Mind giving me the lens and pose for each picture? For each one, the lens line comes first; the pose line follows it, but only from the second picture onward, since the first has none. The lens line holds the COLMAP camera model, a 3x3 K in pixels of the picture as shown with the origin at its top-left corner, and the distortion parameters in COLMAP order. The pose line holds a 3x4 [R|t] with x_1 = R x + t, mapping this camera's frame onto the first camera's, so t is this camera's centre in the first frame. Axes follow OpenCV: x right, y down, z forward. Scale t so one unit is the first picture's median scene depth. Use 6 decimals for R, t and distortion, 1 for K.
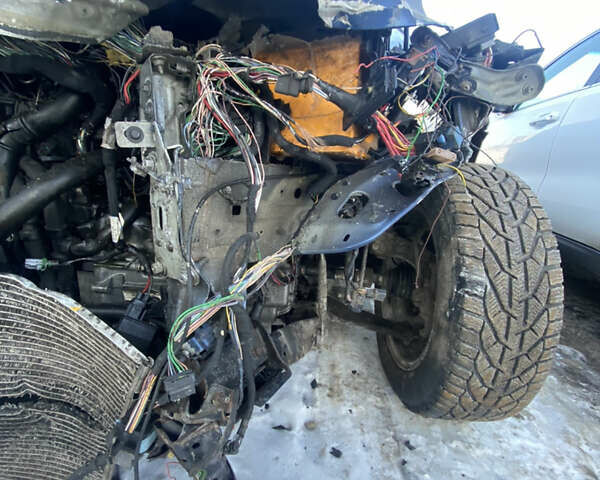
lens RADIAL K [[322.4, 0, 300.0], [0, 322.4, 240.0], [0, 0, 1]] dist [0.039333, -0.039575]
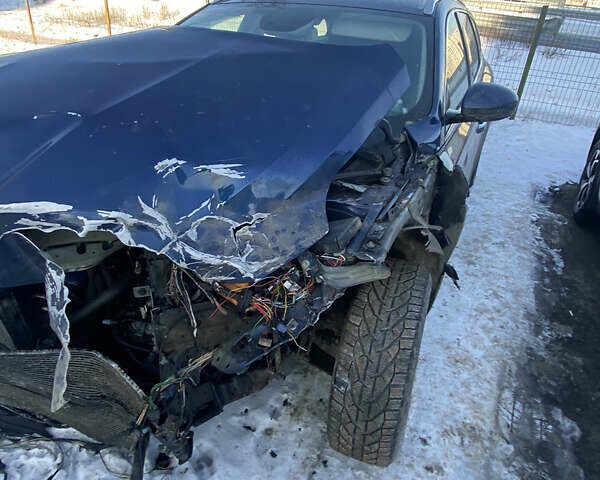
lens RADIAL K [[429.0, 0, 300.0], [0, 429.0, 240.0], [0, 0, 1]] dist [0.086354, -0.098051]
pose [[0.942355, 0.131207, -0.307818, 0.883434], [-0.066754, 0.975141, 0.211291, -0.933365], [0.327889, -0.178563, 0.927687, -0.824403]]
